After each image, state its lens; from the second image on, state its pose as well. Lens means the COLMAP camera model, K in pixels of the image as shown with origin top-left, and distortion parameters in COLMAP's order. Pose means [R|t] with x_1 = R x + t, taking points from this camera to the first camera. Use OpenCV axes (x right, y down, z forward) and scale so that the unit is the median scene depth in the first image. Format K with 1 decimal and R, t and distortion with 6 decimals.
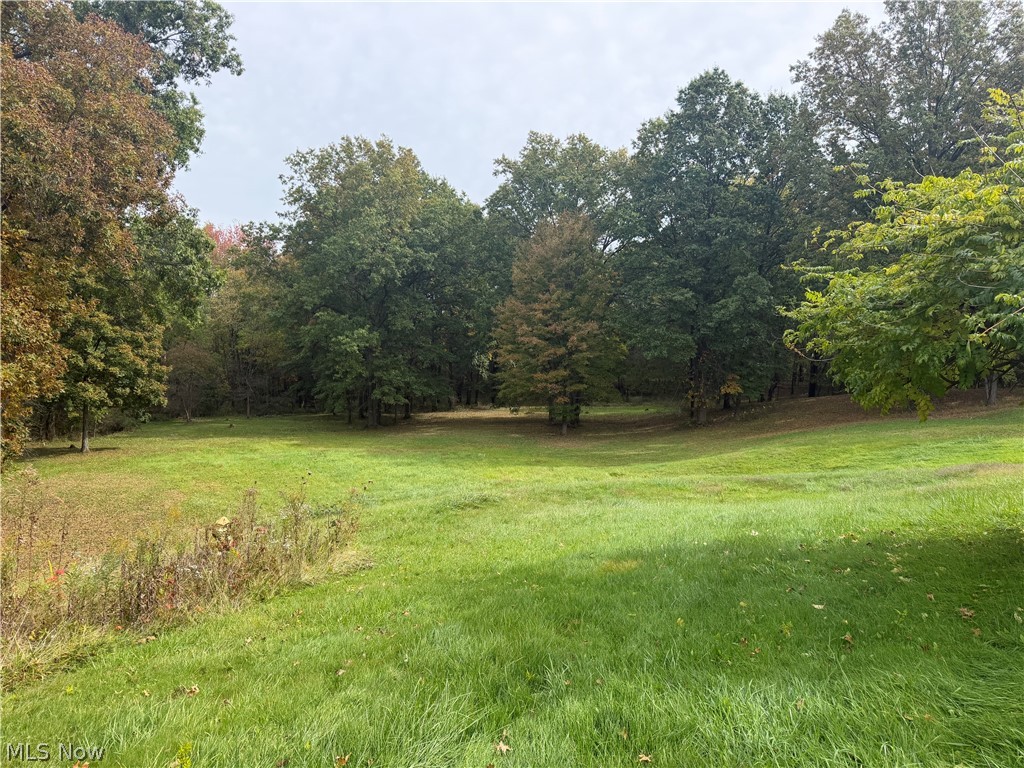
lens RADIAL K [[713.2, 0, 510.7], [0, 713.2, 406.3], [0, 0, 1]] dist [0.001295, -0.032396]
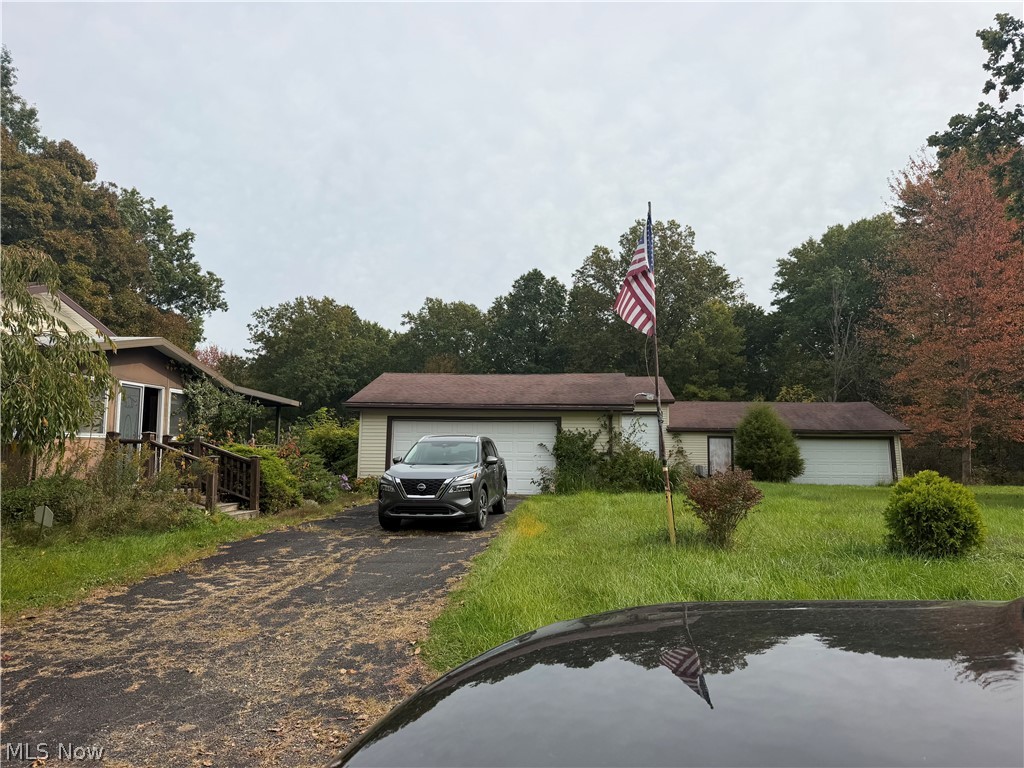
lens RADIAL K [[688.3, 0, 510.4], [0, 688.3, 380.2], [0, 0, 1]] dist [0.055058, -0.067895]
pose [[0.998490, 0.011009, 0.053828, 0.202673], [-0.001695, 0.985426, -0.170094, 0.036023], [-0.054916, 0.169746, 0.983957, -0.600805]]
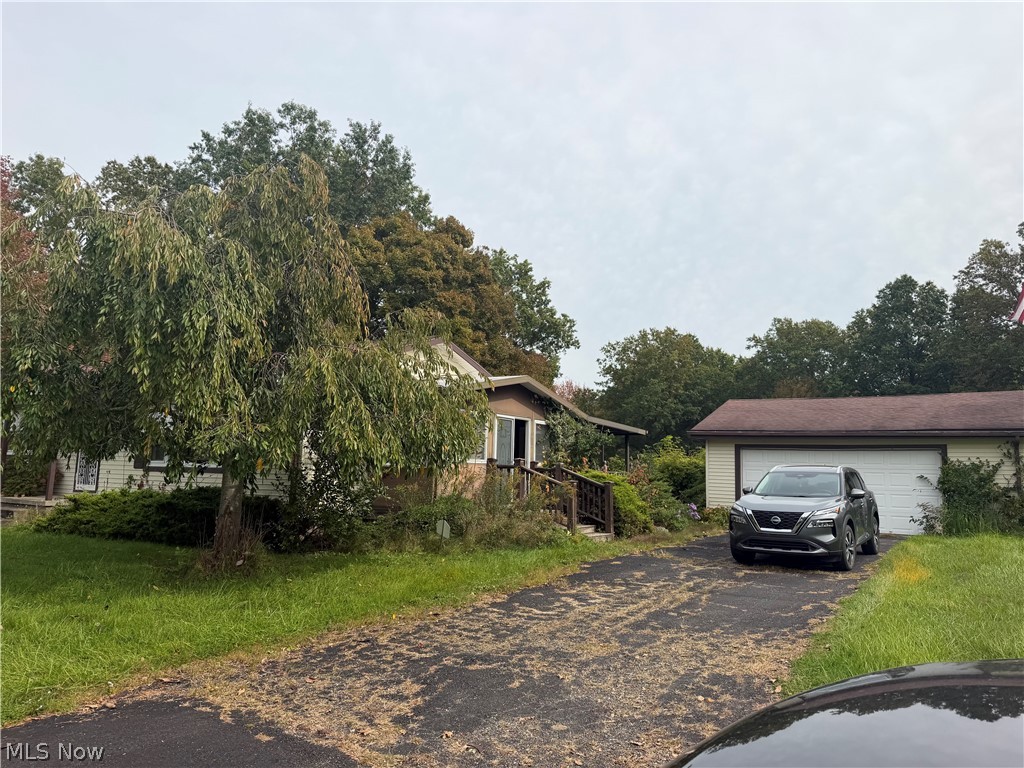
lens RADIAL K [[688.3, 0, 510.4], [0, 688.3, 380.2], [0, 0, 1]] dist [0.055058, -0.067895]
pose [[0.906567, -0.034937, -0.420614, 0.205531], [-0.053515, 0.979010, -0.196660, 0.037852], [0.418656, 0.200794, 0.885669, -0.612505]]
